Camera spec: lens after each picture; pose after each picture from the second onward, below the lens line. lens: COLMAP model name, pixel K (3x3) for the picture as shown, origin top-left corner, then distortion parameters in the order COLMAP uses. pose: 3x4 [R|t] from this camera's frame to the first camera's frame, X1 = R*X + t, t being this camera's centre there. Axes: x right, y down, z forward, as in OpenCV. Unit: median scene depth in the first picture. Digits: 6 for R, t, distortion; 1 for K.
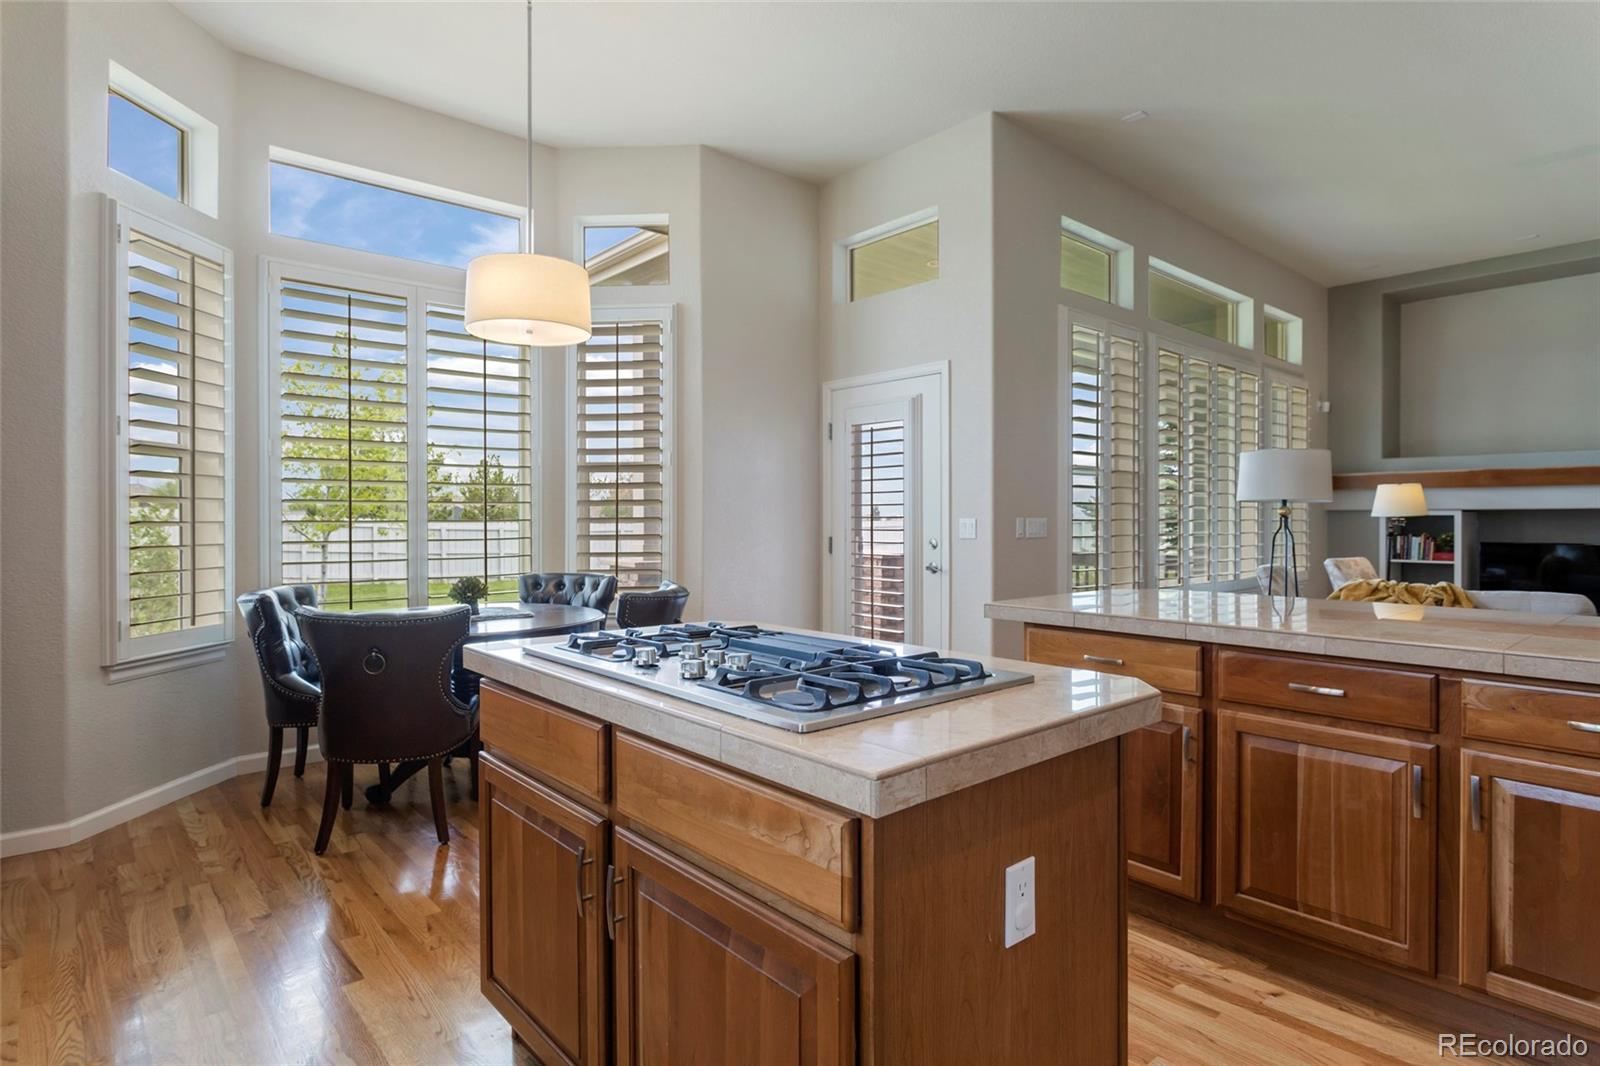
lens RADIAL K [[856.7, 0, 789.5], [0, 856.7, 520.1], [0, 0, 1]] dist [-0.002862, -0.000652]
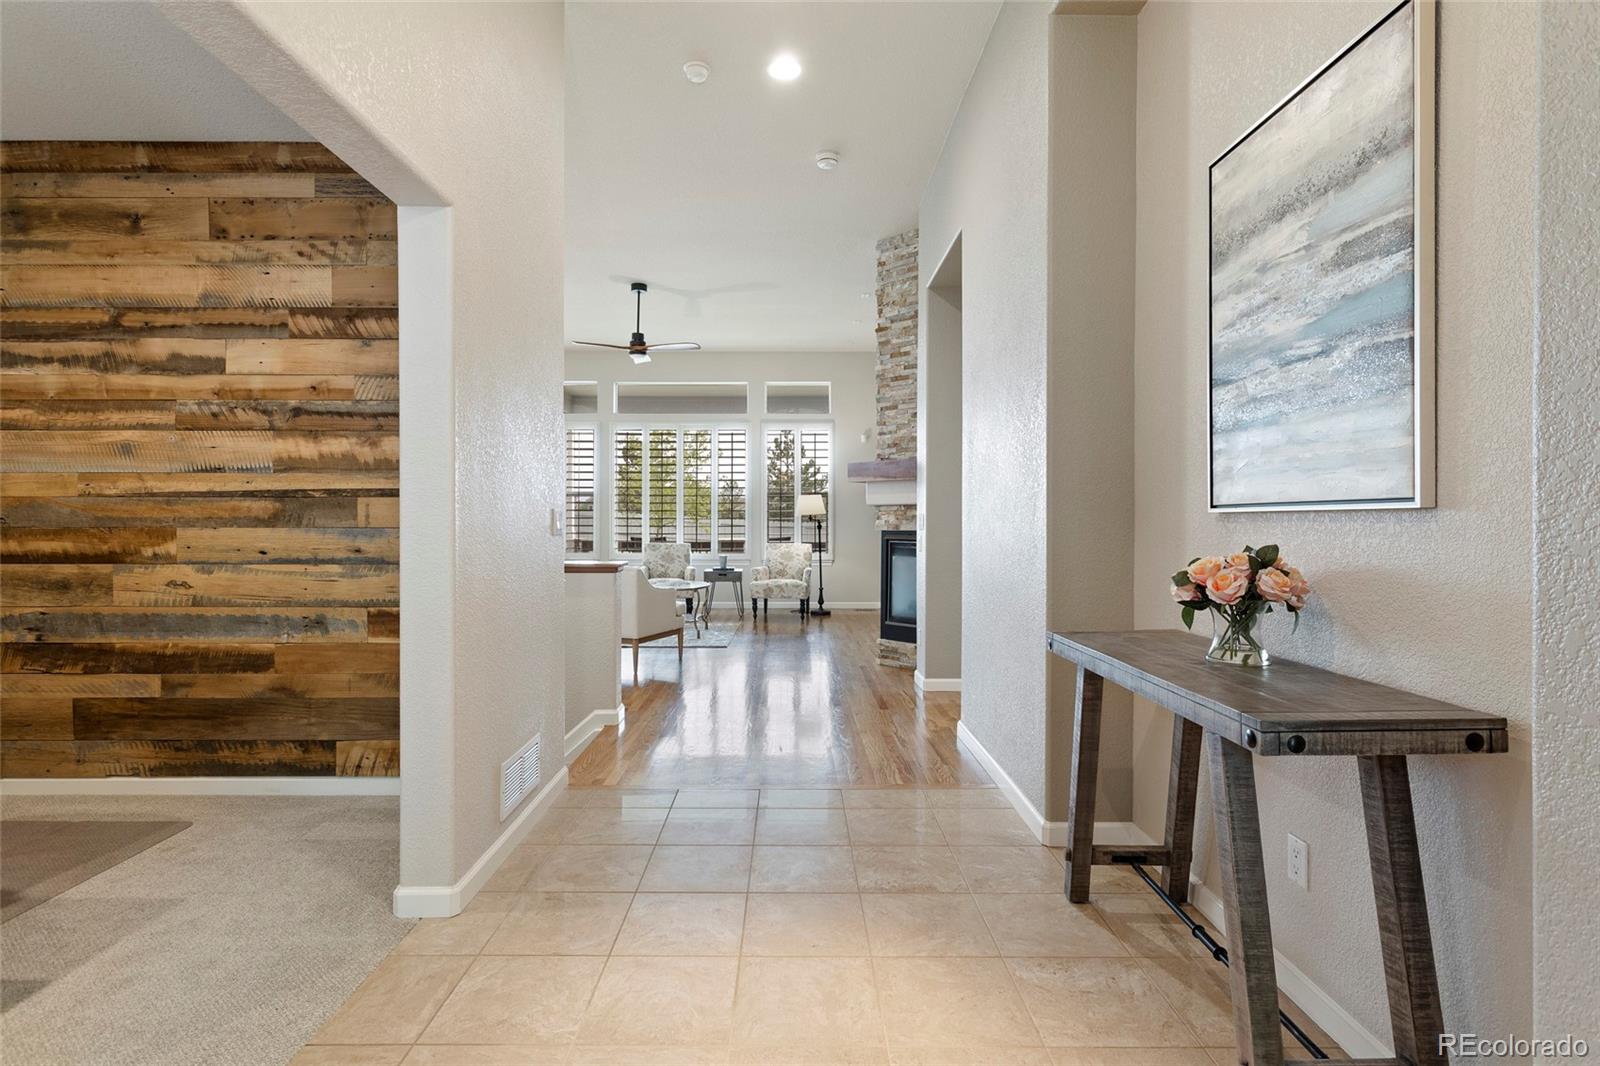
lens RADIAL K [[774.4, 0, 795.9], [0, 774.4, 522.2], [0, 0, 1]] dist [-0.002267, 0.000979]
pose [[0.755412, 0.000445, -0.655250, 2.874803], [-0.002711, 0.999993, -0.002446, 0.018436], [0.655245, 0.003624, 0.755408, -0.097350]]
